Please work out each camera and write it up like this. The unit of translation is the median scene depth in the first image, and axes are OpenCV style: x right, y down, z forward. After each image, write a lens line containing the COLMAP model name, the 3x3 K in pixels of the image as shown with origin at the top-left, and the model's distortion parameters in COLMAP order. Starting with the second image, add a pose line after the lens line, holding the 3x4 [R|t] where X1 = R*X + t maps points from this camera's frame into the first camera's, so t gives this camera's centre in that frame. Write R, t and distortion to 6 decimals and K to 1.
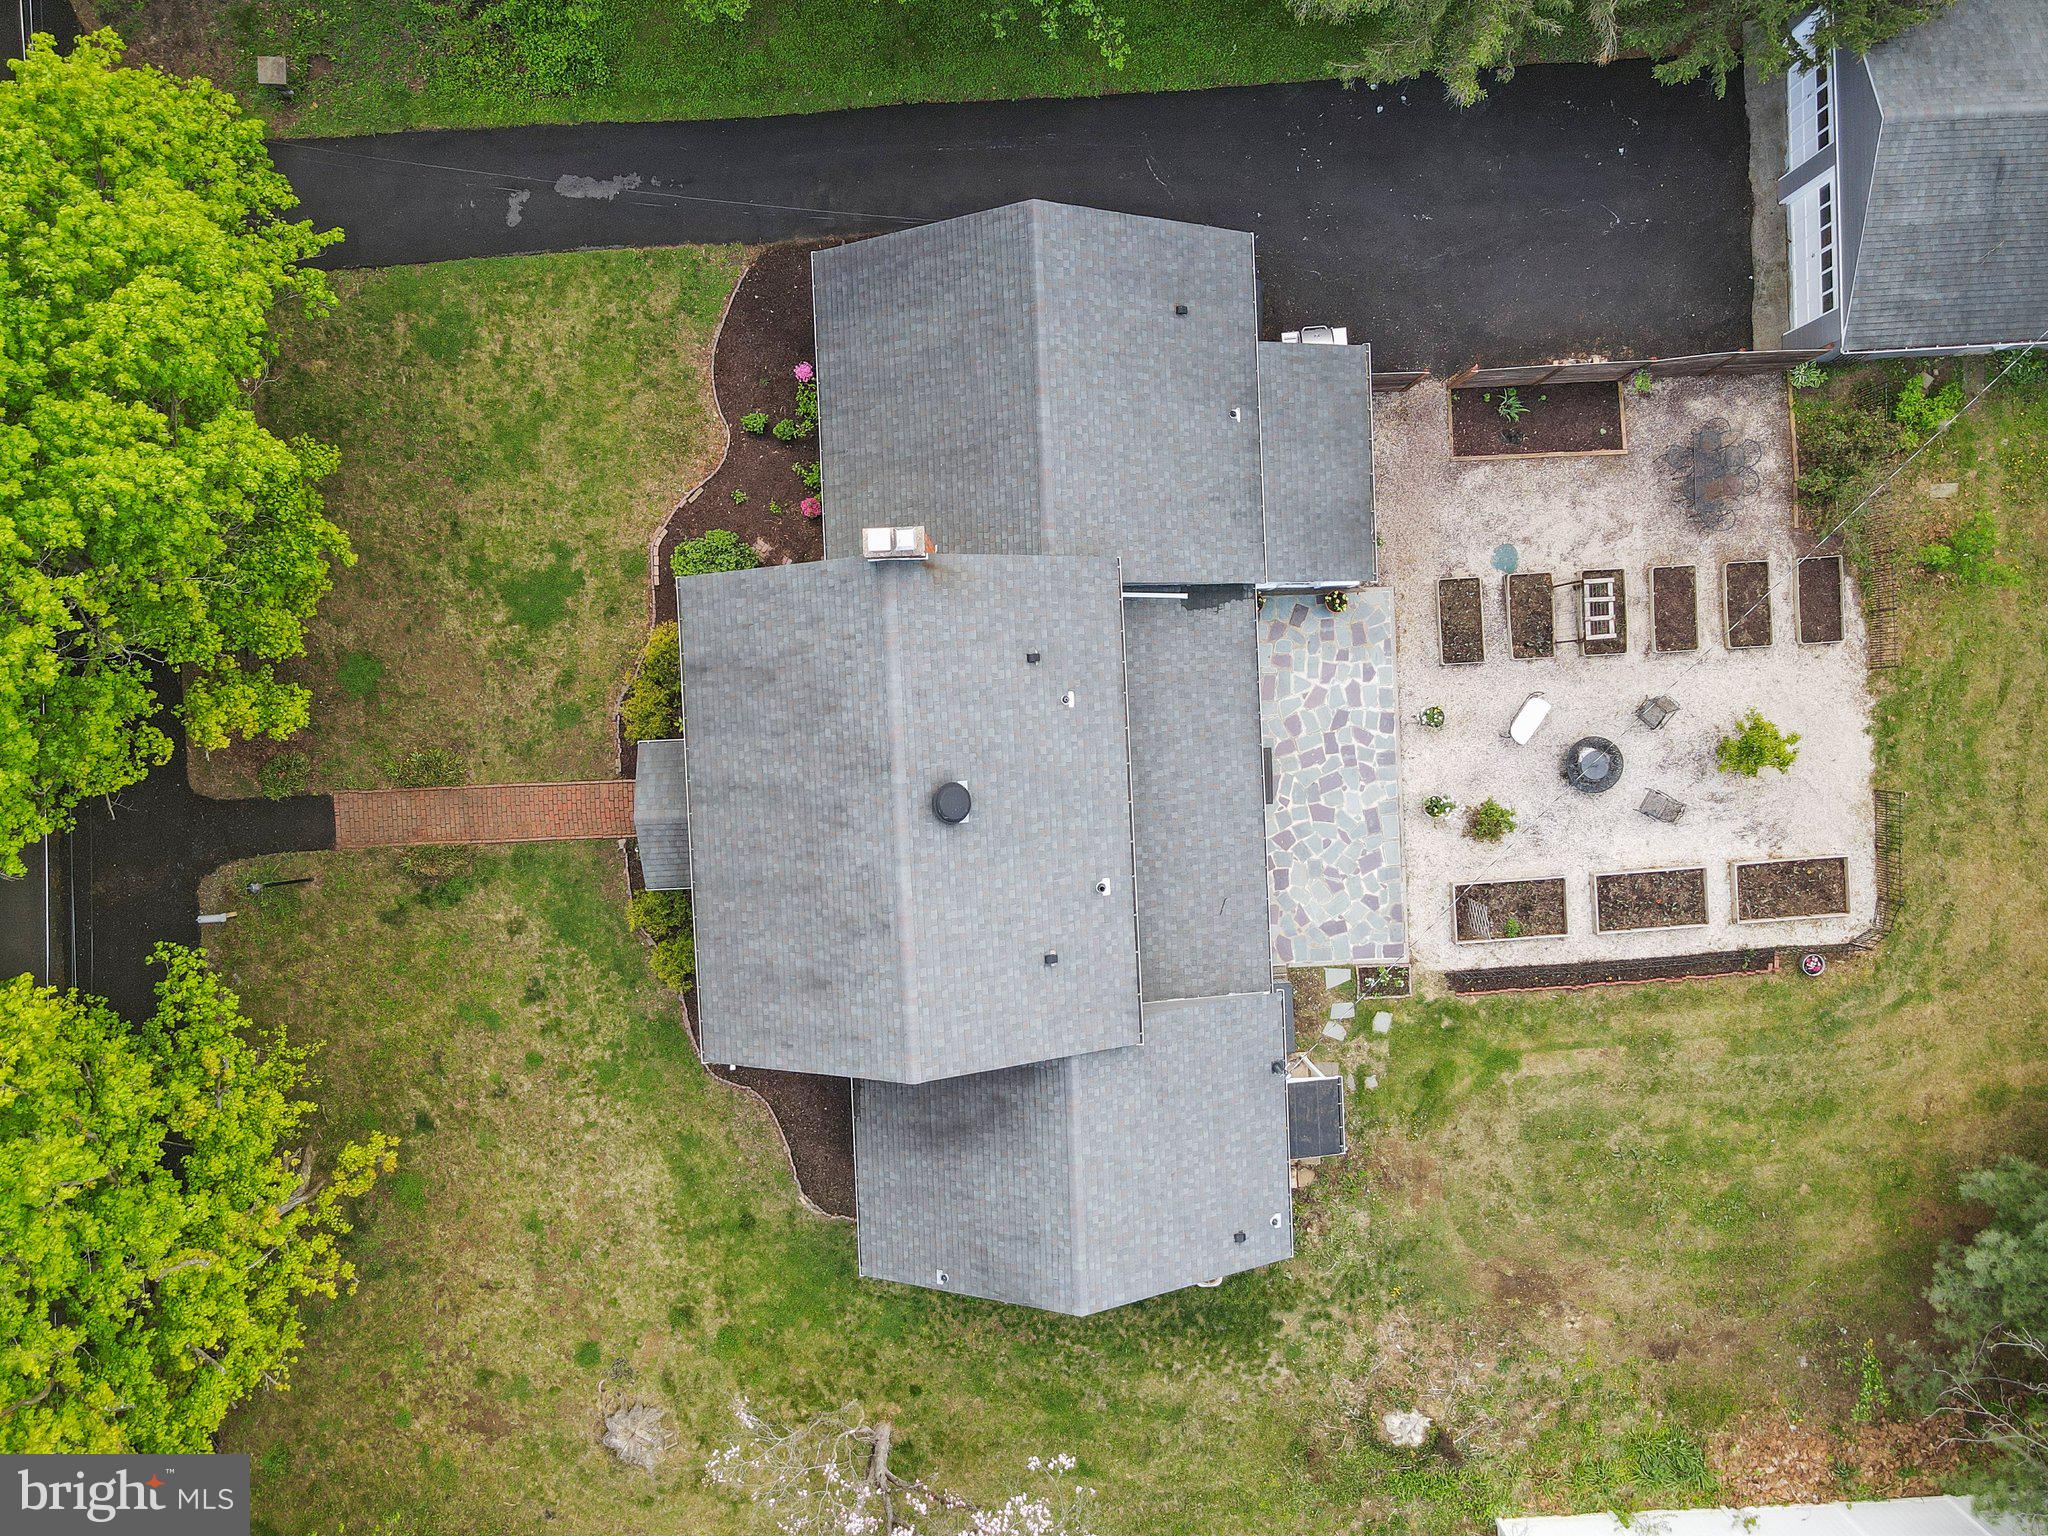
lens RADIAL K [[1499.7, 0, 1025.0], [0, 1499.7, 753.3], [0, 0, 1]] dist [0.002426, 0.029985]
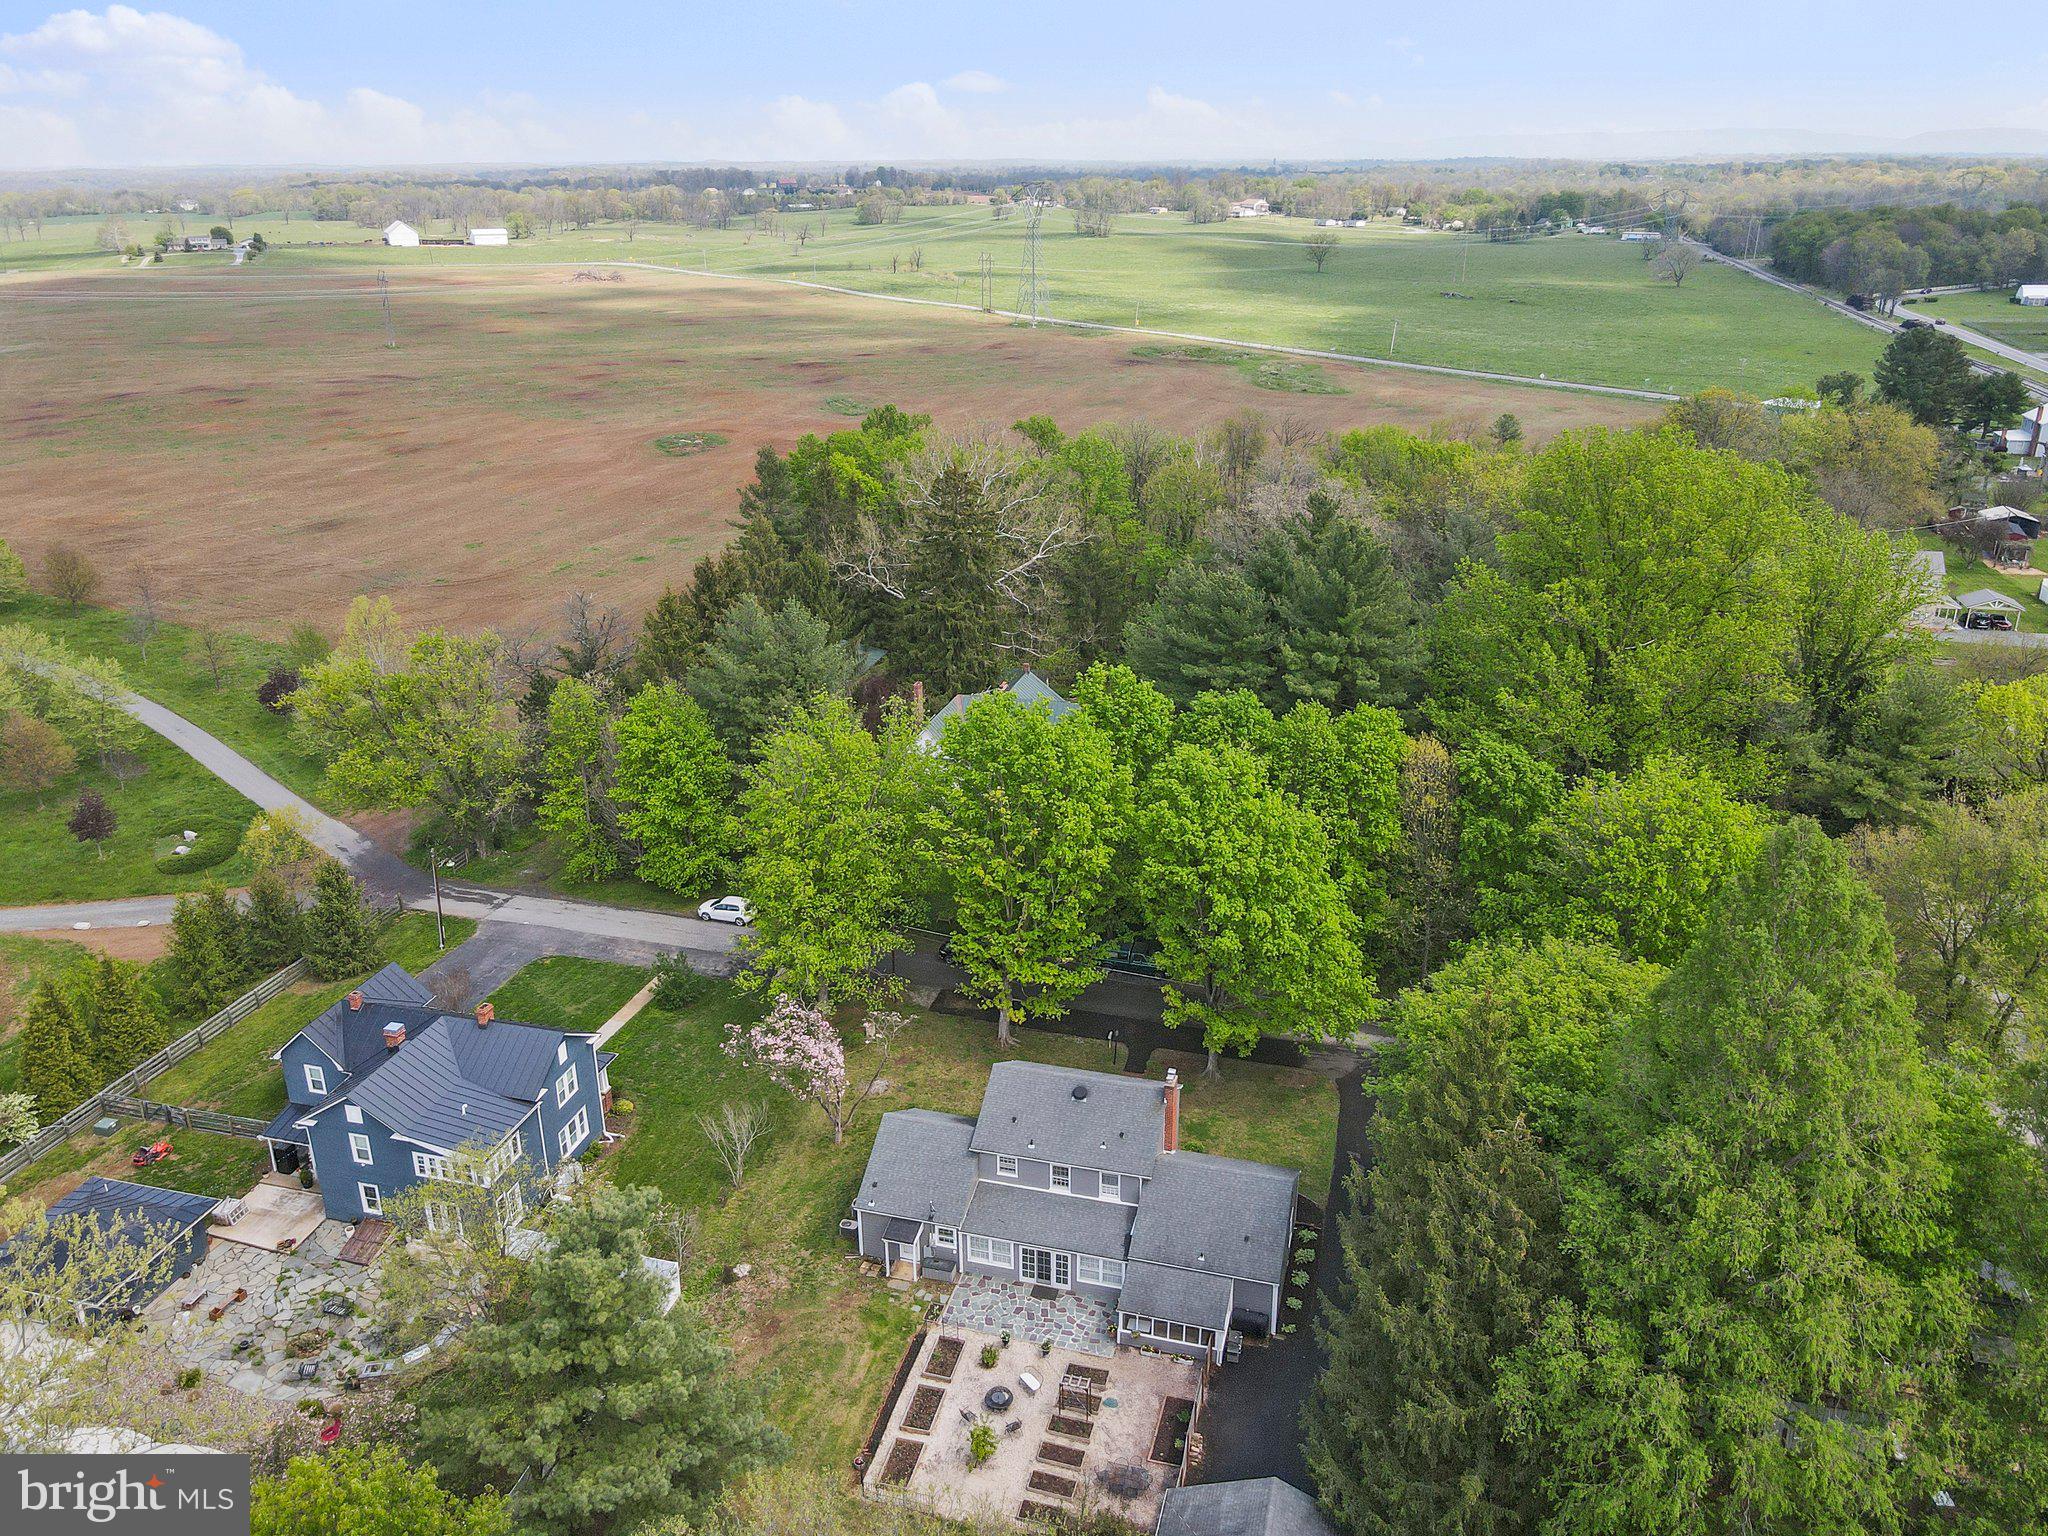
lens RADIAL K [[1552.2, 0, 1024.0], [0, 1552.2, 768.0], [0, 0, 1]] dist [0.022892, 0.008663]
pose [[-0.316376, 0.353983, -0.880115, 1.875413], [-0.948486, -0.134429, 0.286886, -0.500033], [-0.016760, 0.925540, 0.378278, -0.551455]]
